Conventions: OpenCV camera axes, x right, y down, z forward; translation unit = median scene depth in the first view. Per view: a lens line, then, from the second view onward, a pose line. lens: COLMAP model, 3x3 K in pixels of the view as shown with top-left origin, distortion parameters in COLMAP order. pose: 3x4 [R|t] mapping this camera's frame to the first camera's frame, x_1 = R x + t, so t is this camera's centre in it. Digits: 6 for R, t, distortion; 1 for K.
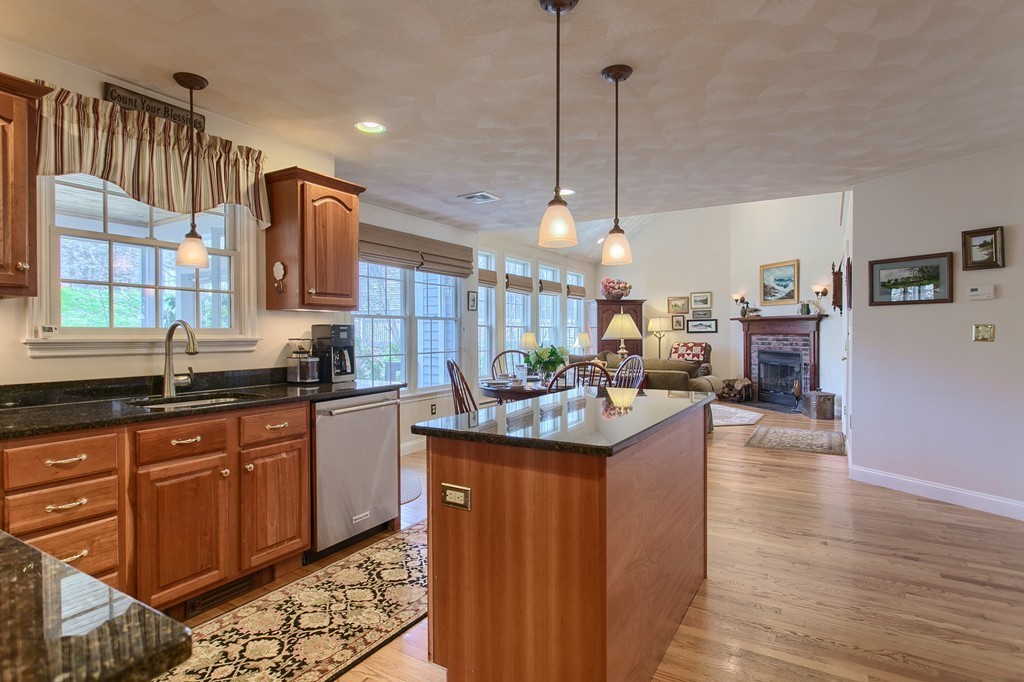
lens RADIAL K [[551.4, 0, 496.6], [0, 551.4, 340.2], [0, 0, 1]] dist [-0.000852, 0.000807]
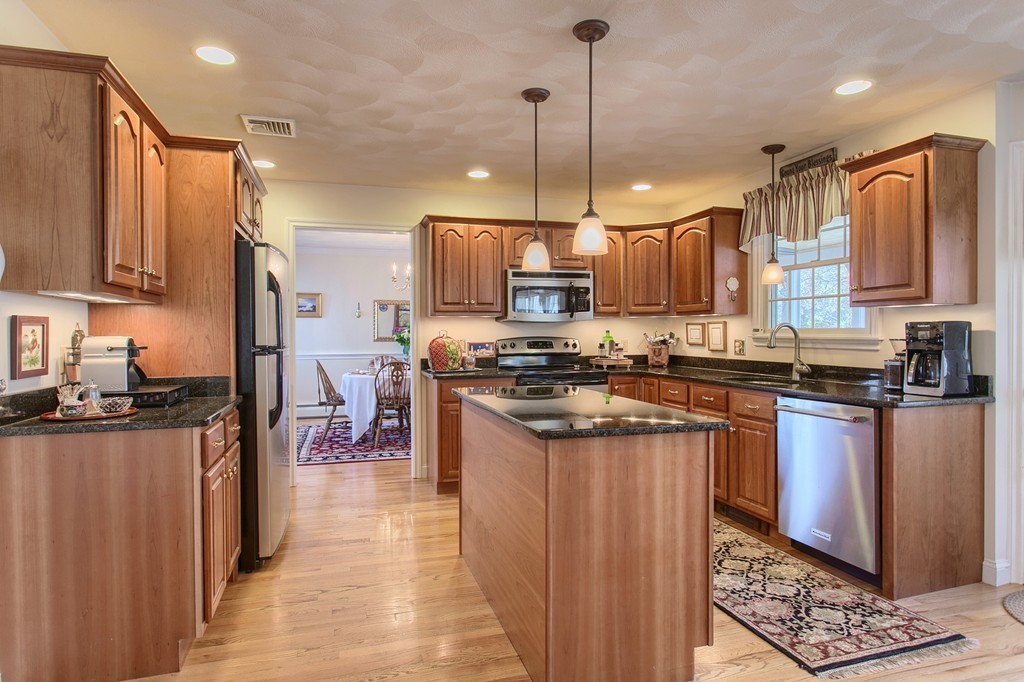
lens RADIAL K [[567.1, 0, 511.4], [0, 567.1, 337.0], [0, 0, 1]] dist [-0.001814, -0.000079]
pose [[-0.665992, 0.012316, -0.745857, 0.874262], [-0.001443, 0.999841, 0.017798, -0.024562], [0.745957, 0.012930, -0.665869, 1.363286]]
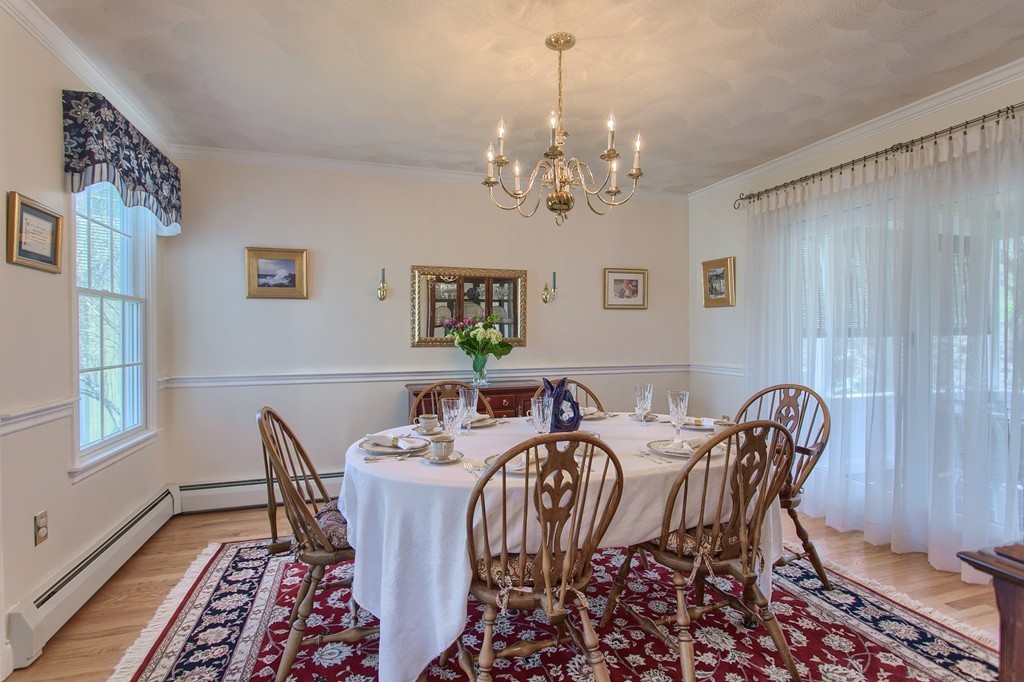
lens RADIAL K [[492.1, 0, 513.6], [0, 492.1, 339.0], [0, 0, 1]] dist [-0.011974, 0.005793]
pose [[-0.650434, 0.017521, -0.759361, 0.544567], [0.003133, 0.999787, 0.020386, -0.013605], [0.759556, 0.010881, -0.650350, 0.837905]]
